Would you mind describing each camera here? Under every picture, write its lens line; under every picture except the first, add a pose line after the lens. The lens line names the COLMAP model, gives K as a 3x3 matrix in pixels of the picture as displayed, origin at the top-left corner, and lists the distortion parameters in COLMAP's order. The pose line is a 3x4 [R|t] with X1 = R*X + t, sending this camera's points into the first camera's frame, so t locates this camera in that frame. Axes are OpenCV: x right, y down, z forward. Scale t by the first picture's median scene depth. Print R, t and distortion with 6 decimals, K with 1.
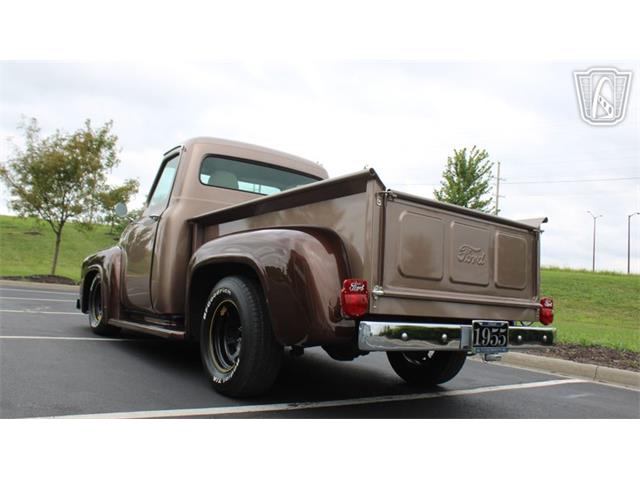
lens RADIAL K [[535.4, 0, 319.7], [0, 535.4, 244.3], [0, 0, 1]] dist [-0.157268, 0.142229]
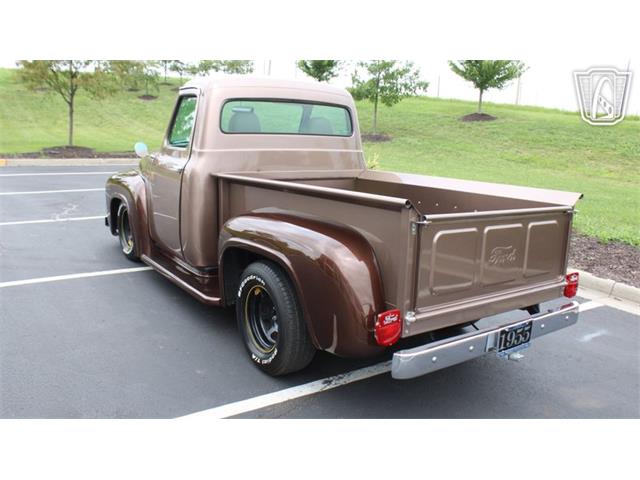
lens RADIAL K [[535.4, 0, 319.7], [0, 535.4, 244.3], [0, 0, 1]] dist [-0.157268, 0.142229]
pose [[0.999277, -0.014211, -0.035269, -0.021313], [0.024156, 0.953577, 0.300179, -0.266192], [0.029366, -0.300814, 0.953231, 0.037620]]
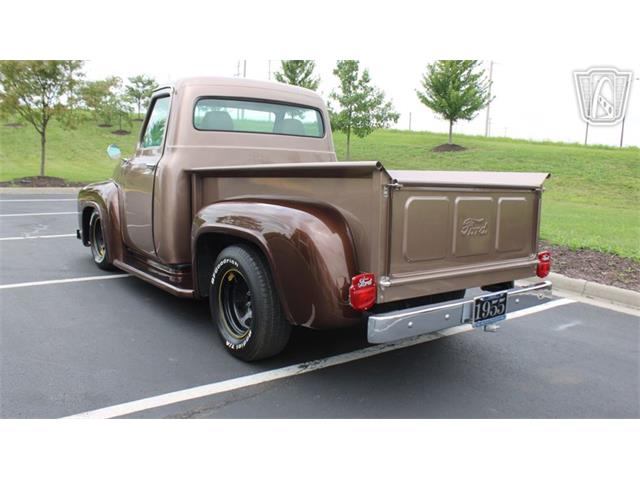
lens RADIAL K [[535.4, 0, 319.7], [0, 535.4, 244.3], [0, 0, 1]] dist [-0.157268, 0.142229]
pose [[0.999333, -0.034433, 0.012137, -0.019902], [0.030593, 0.971194, 0.236316, -0.169989], [-0.019924, -0.235787, 0.971600, 0.011508]]
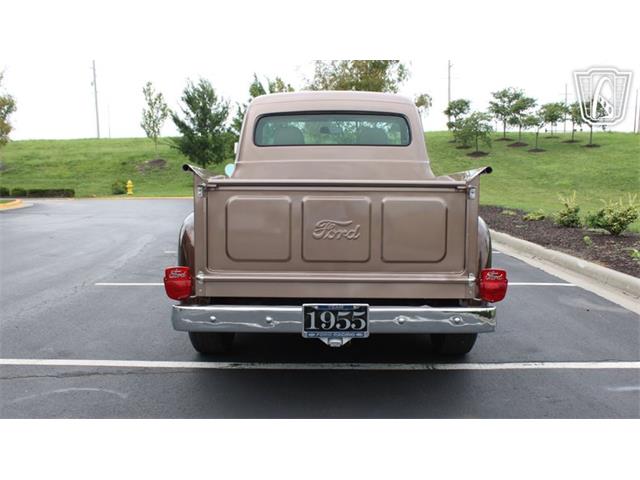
lens RADIAL K [[616.9, 0, 321.5], [0, 616.9, 257.5], [0, 0, 1]] dist [-0.102175, -0.000422]
pose [[0.800520, 0.002900, -0.599299, 0.787112], [0.107637, 0.983032, 0.148535, -0.082219], [0.589561, -0.183412, 0.786625, 0.114629]]
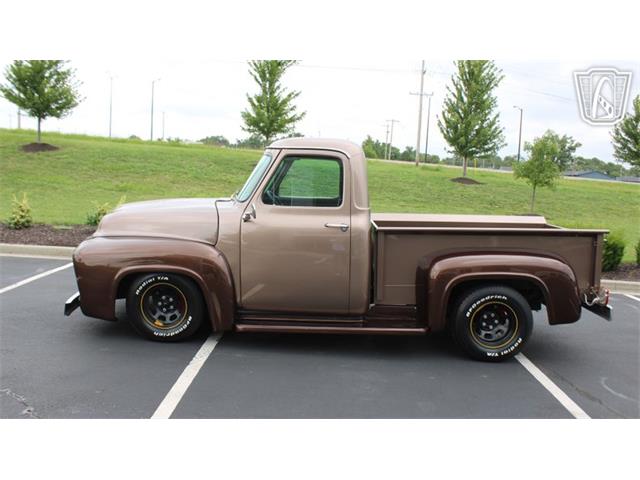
lens RADIAL K [[519.5, 0, 320.0], [0, 519.5, 240.0], [0, 0, 1]] dist [-0.075647, 0.013687]
pose [[0.646206, -0.148539, 0.748568, -1.455741], [-0.053393, 0.969673, 0.238504, -0.359094], [-0.761293, -0.194091, 0.618677, 0.489222]]
